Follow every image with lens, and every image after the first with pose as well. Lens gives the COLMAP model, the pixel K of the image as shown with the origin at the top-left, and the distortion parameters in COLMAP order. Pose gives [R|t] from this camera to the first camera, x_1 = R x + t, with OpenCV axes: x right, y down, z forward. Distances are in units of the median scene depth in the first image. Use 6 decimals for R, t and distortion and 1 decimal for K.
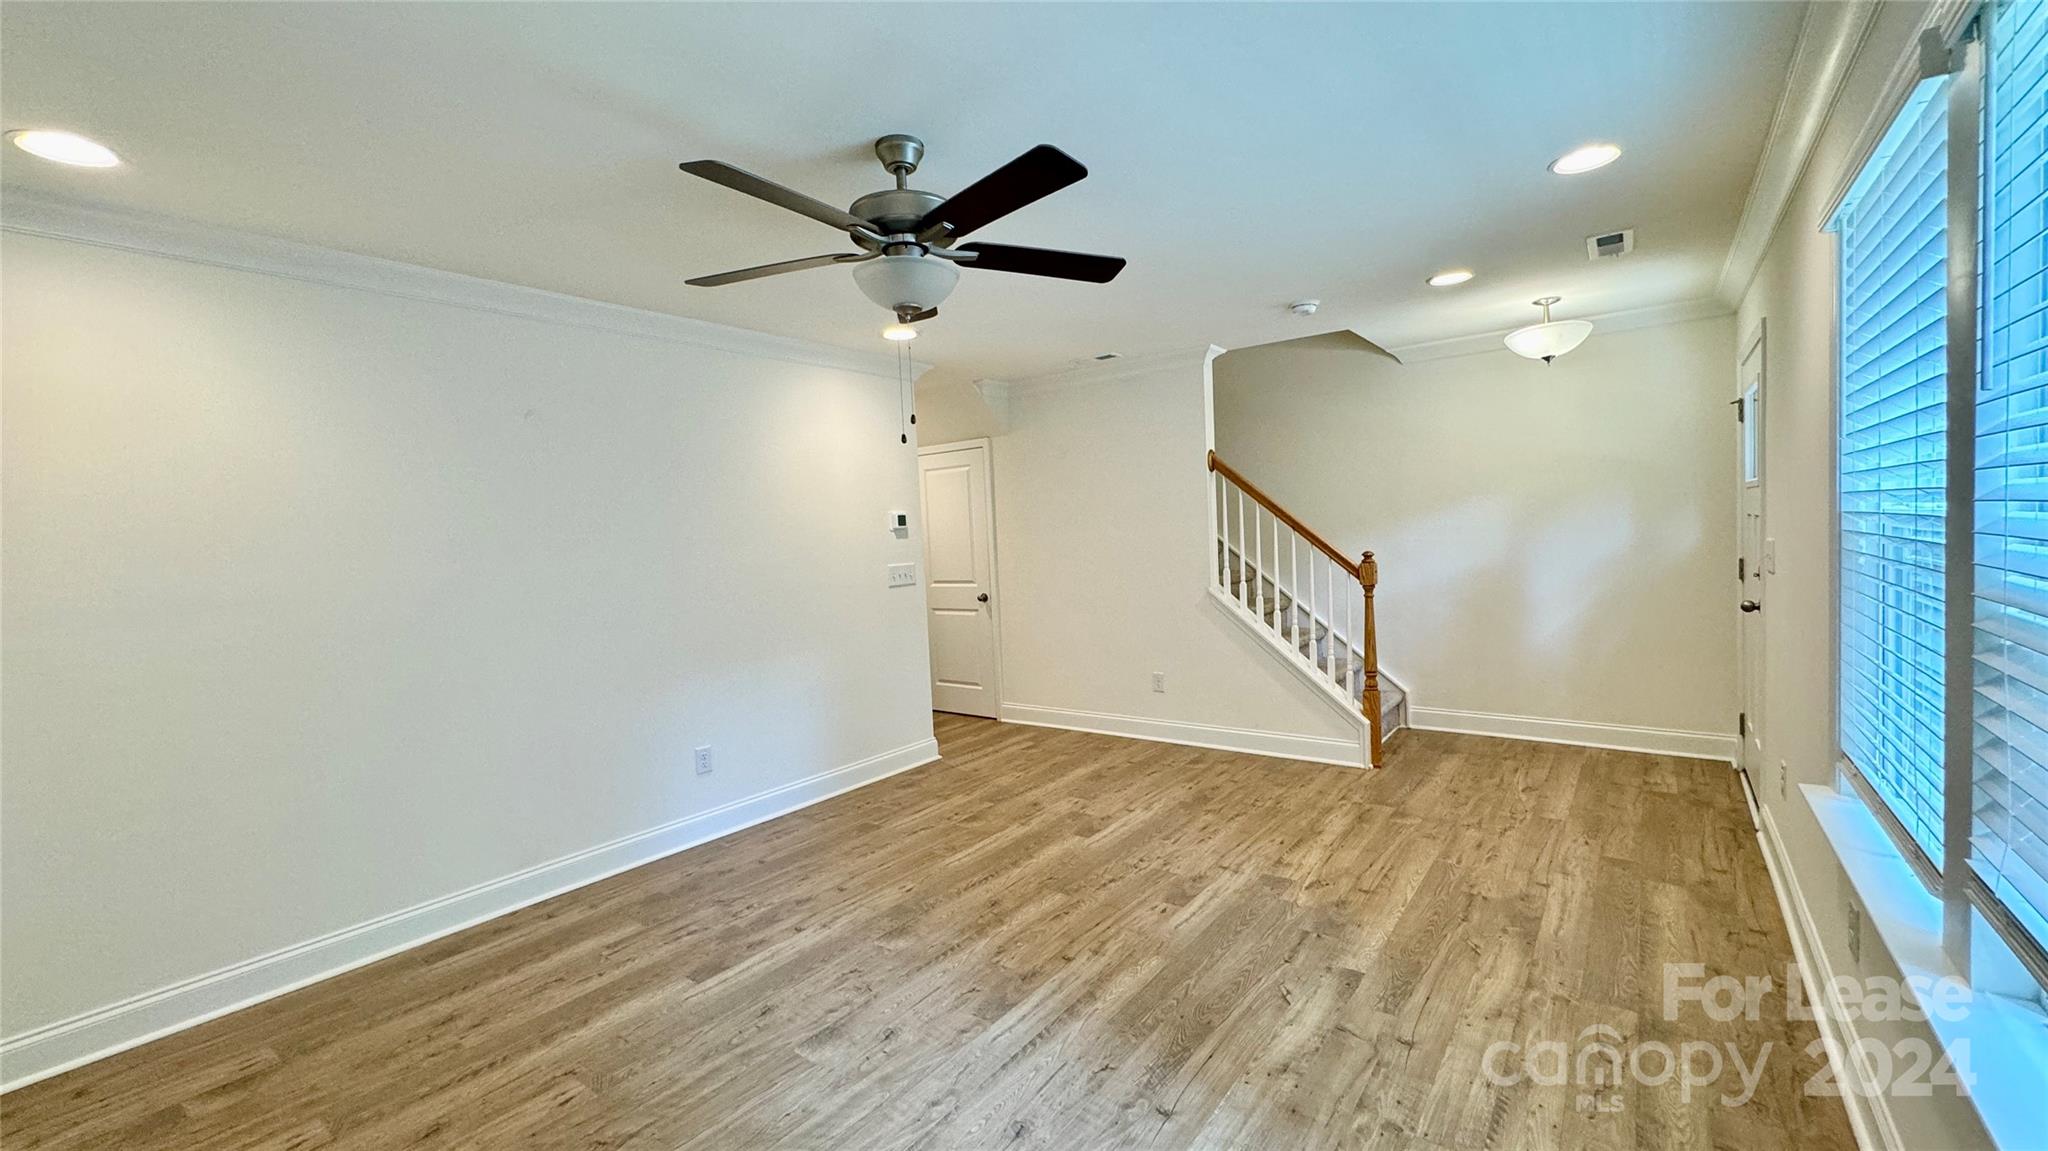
lens RADIAL K [[821.0, 0, 1019.6], [0, 821.0, 572.1], [0, 0, 1]] dist [-0.005351, 0.000848]
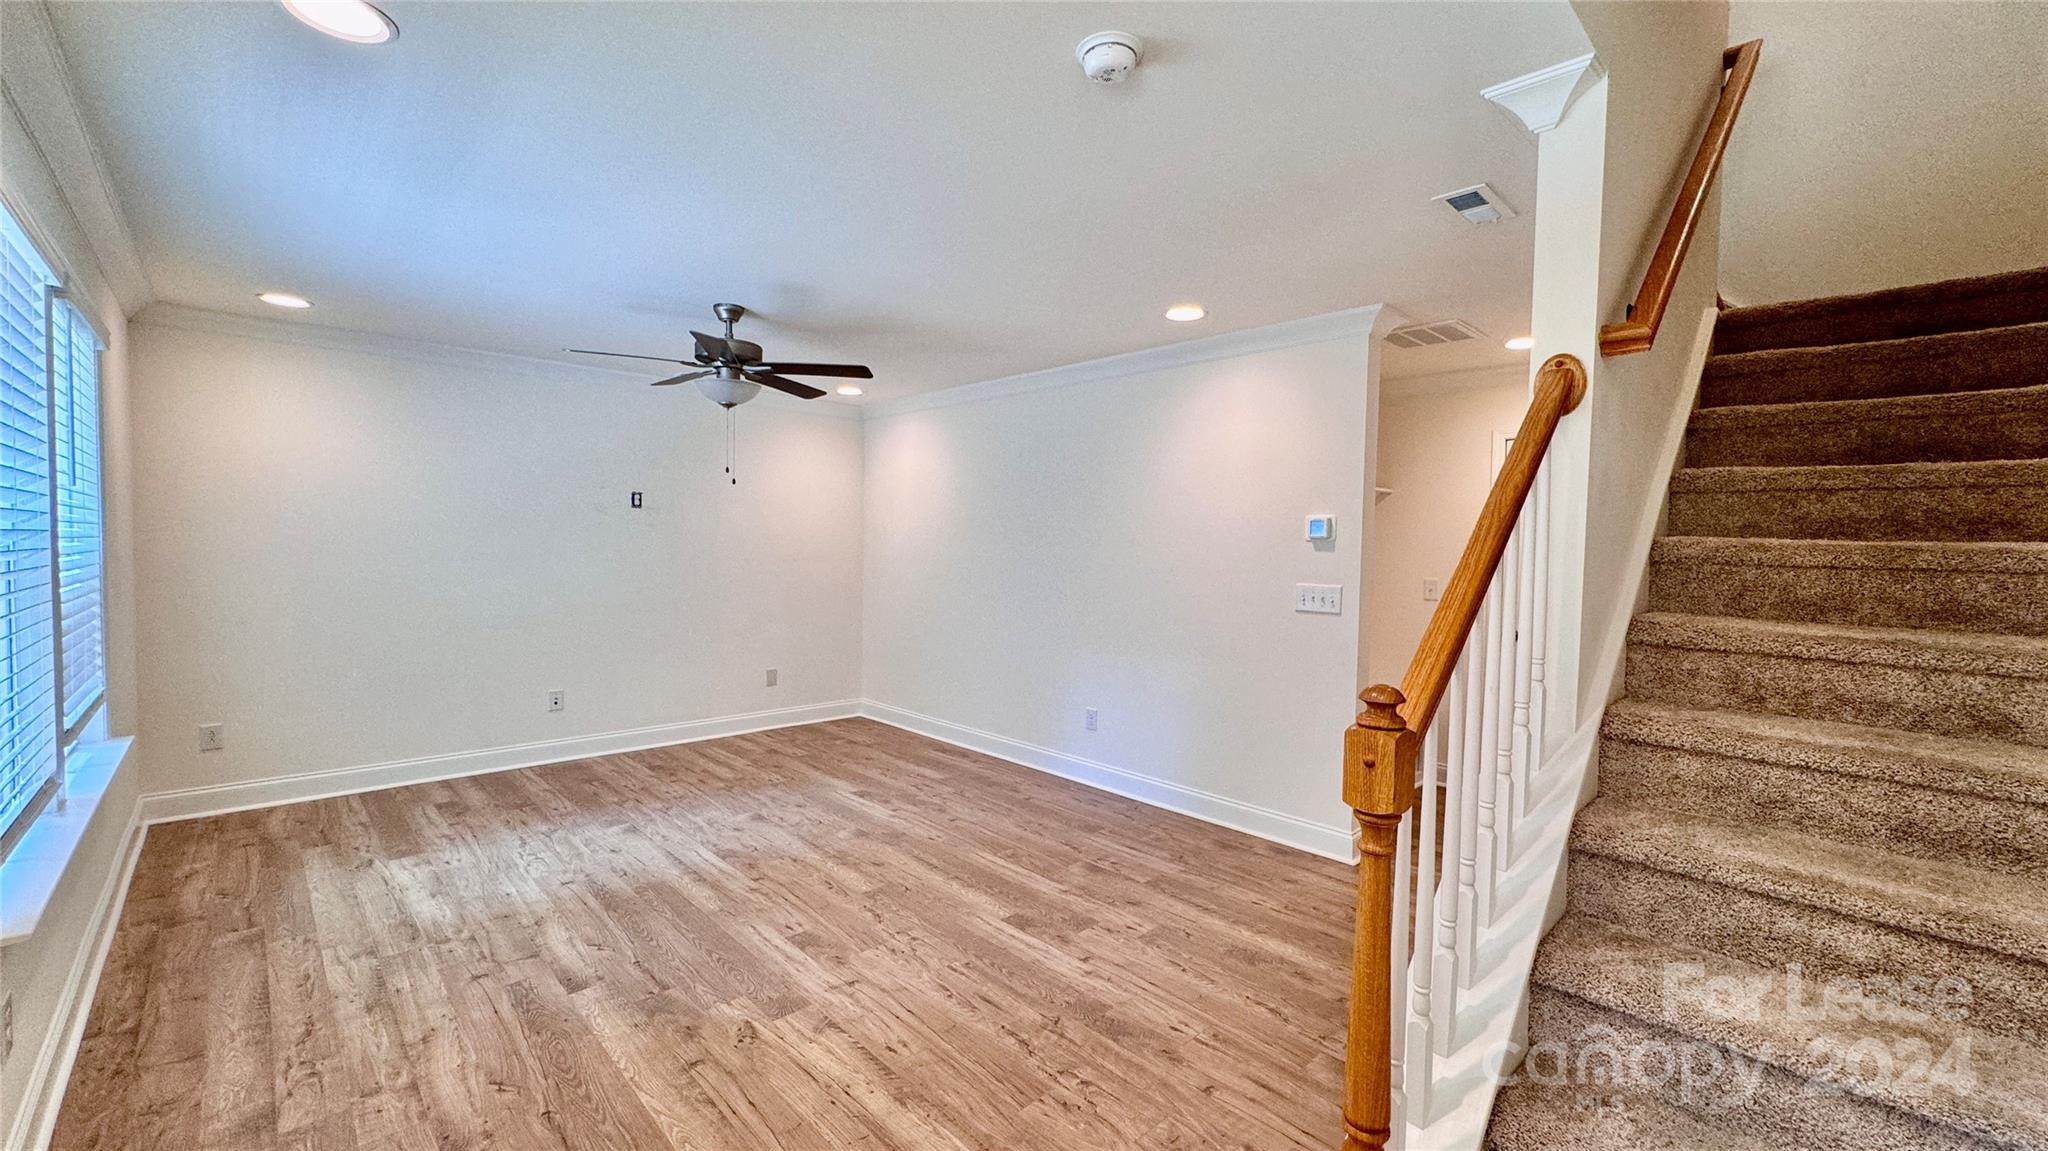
lens RADIAL K [[821.0, 0, 1019.1], [0, 821.0, 573.4], [0, 0, 1]] dist [-0.005351, 0.000848]
pose [[-0.158695, 0.080655, -0.984028, 1.046899], [-0.058350, 0.994150, 0.090895, -0.117318], [0.985602, 0.071843, -0.153060, 1.360004]]
